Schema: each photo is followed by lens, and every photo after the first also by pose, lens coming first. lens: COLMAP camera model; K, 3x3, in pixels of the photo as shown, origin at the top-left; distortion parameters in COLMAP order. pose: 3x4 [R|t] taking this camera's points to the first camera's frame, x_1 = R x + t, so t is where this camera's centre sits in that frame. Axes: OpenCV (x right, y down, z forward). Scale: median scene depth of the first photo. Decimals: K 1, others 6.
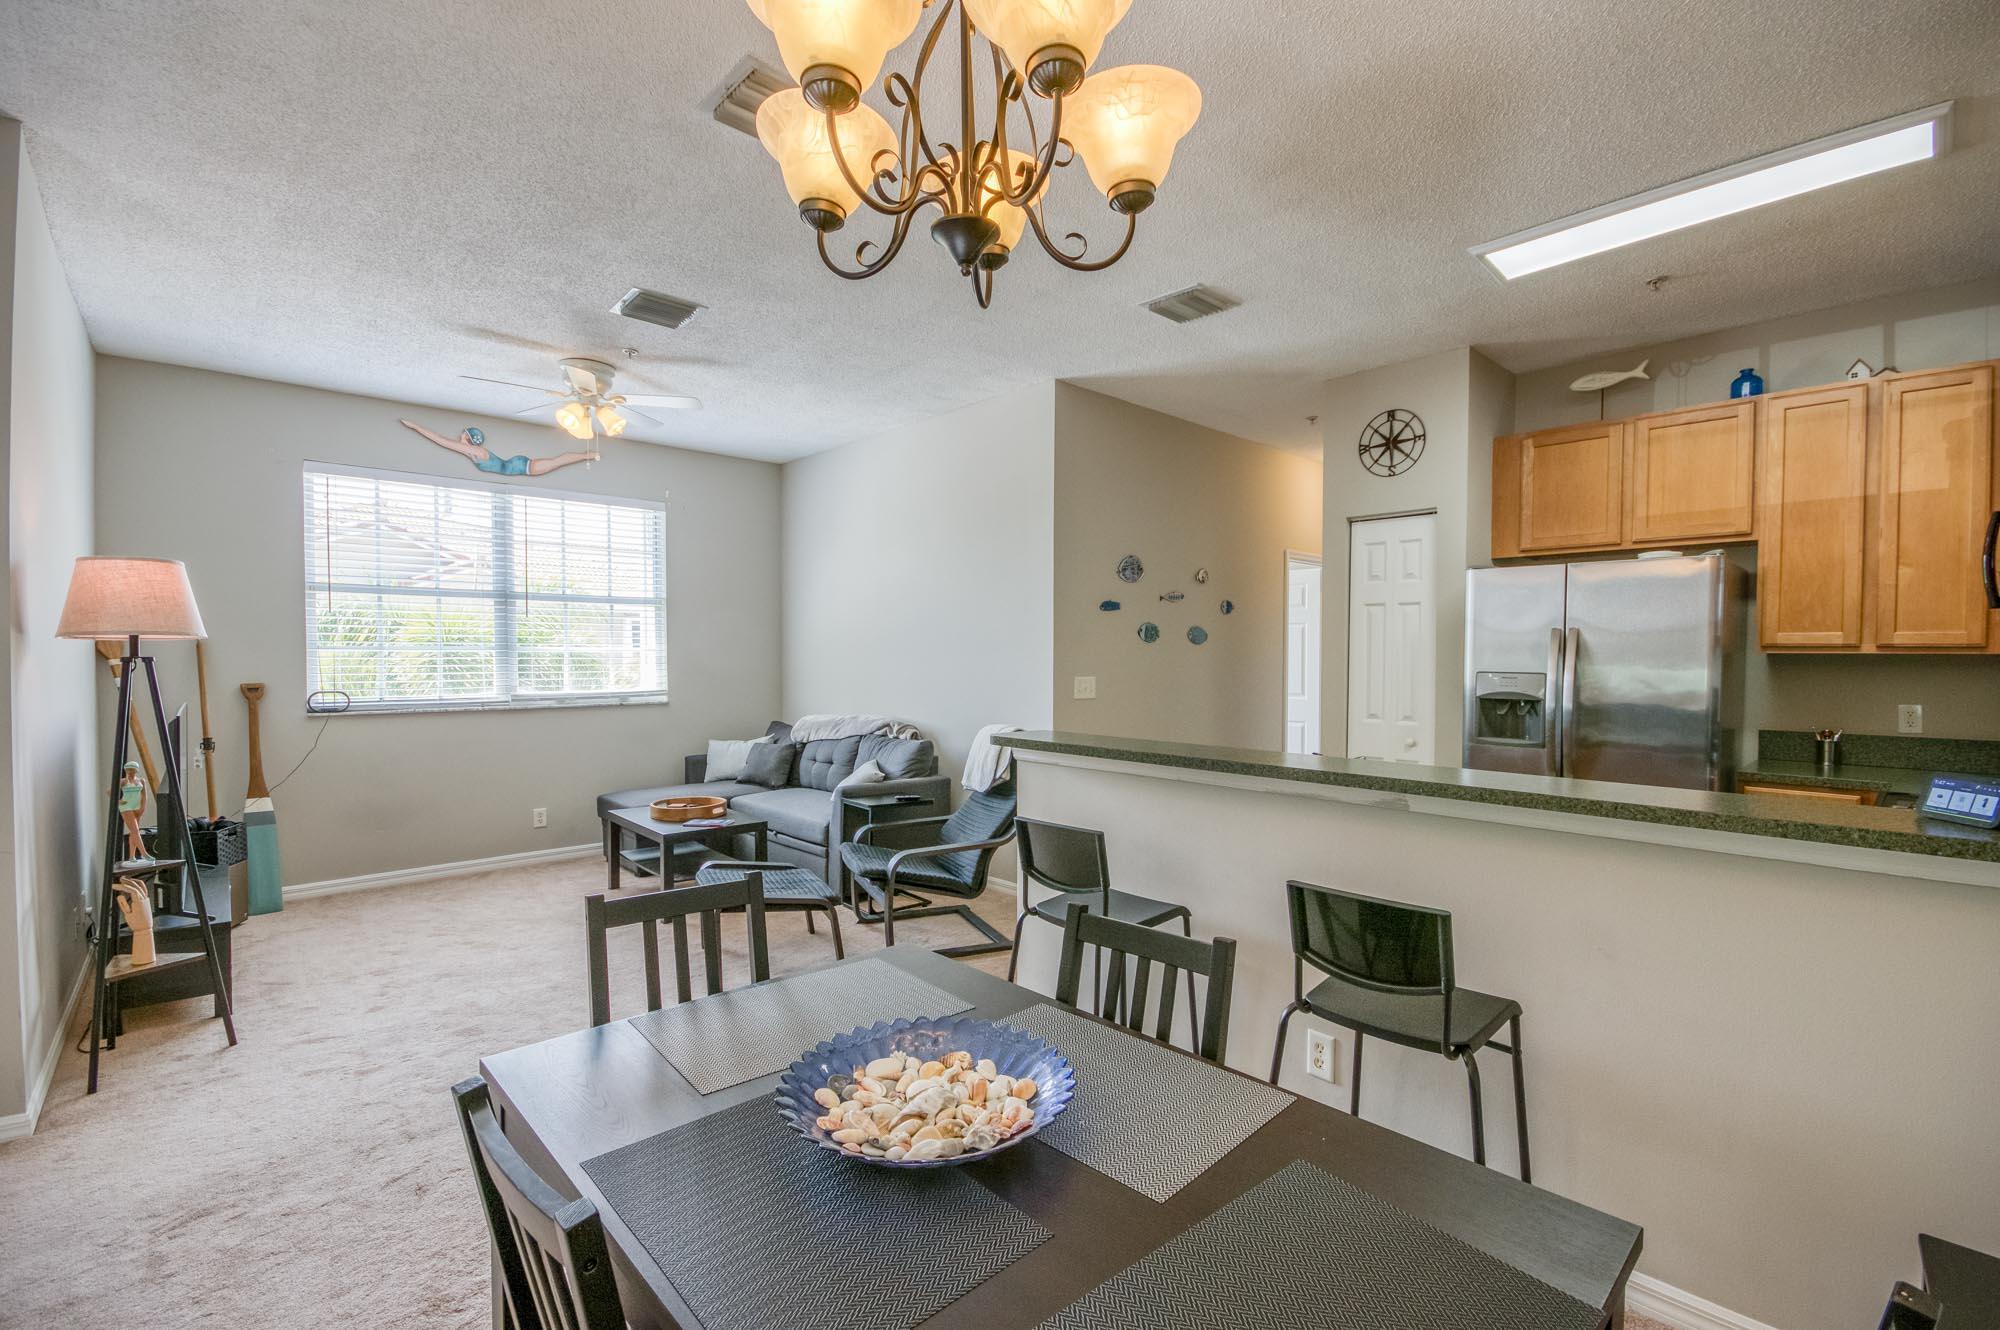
lens RADIAL K [[890.3, 0, 1010.0], [0, 890.3, 669.9], [0, 0, 1]] dist [-0.002842, -0.003686]
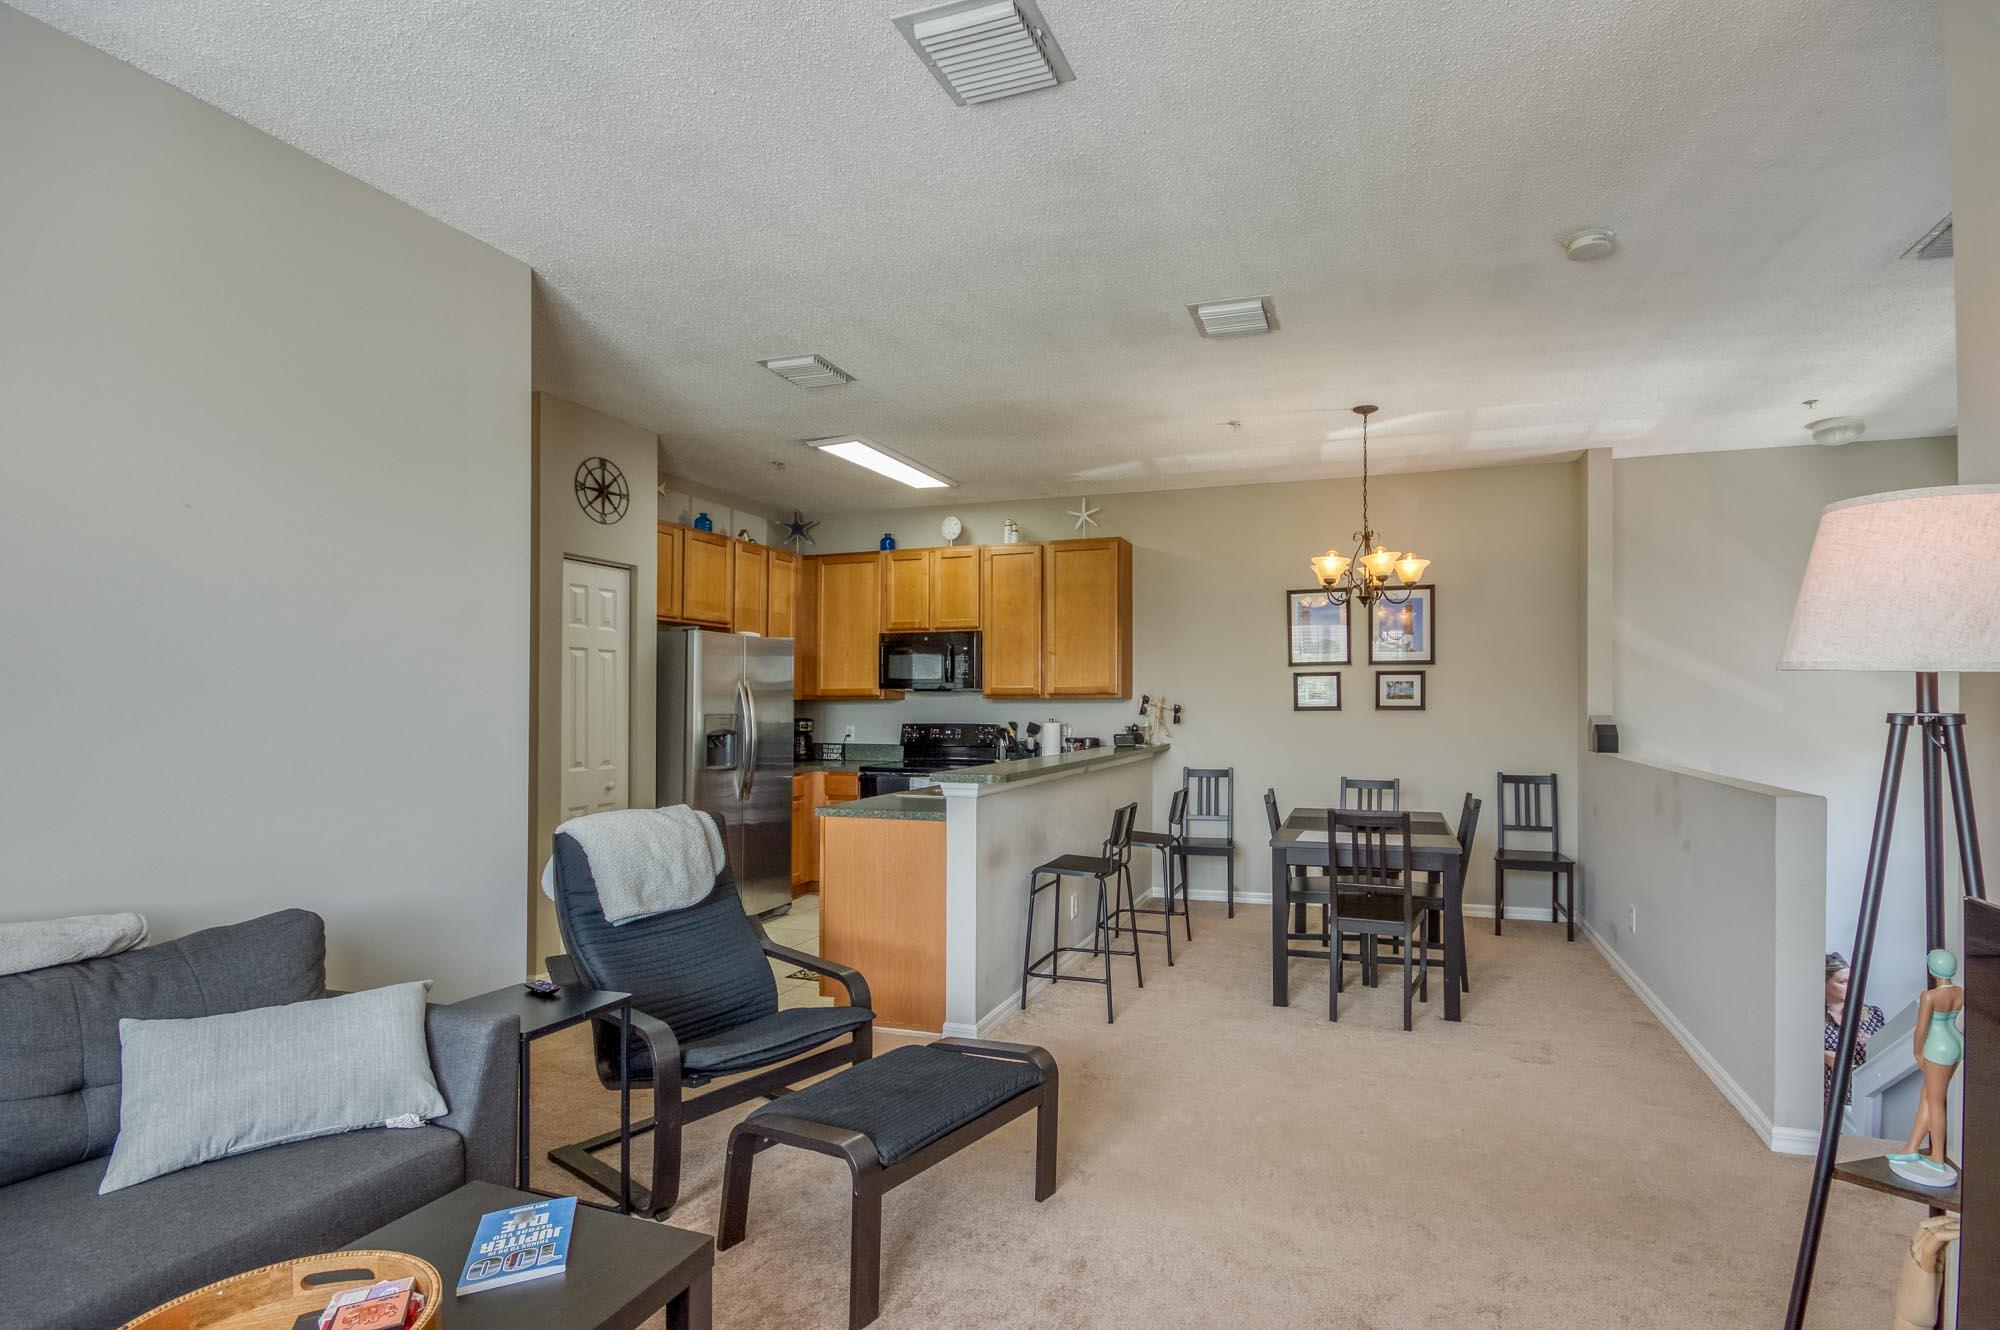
lens RADIAL K [[926.9, 0, 1096.0], [0, 926.9, 696.6], [0, 0, 1]] dist [-0.012864, 0.000222]
pose [[-0.489659, 0.001625, 0.871912, -0.769531], [0.011635, 0.999921, 0.004670, -0.019915], [-0.871836, 0.012431, -0.489640, 1.041049]]
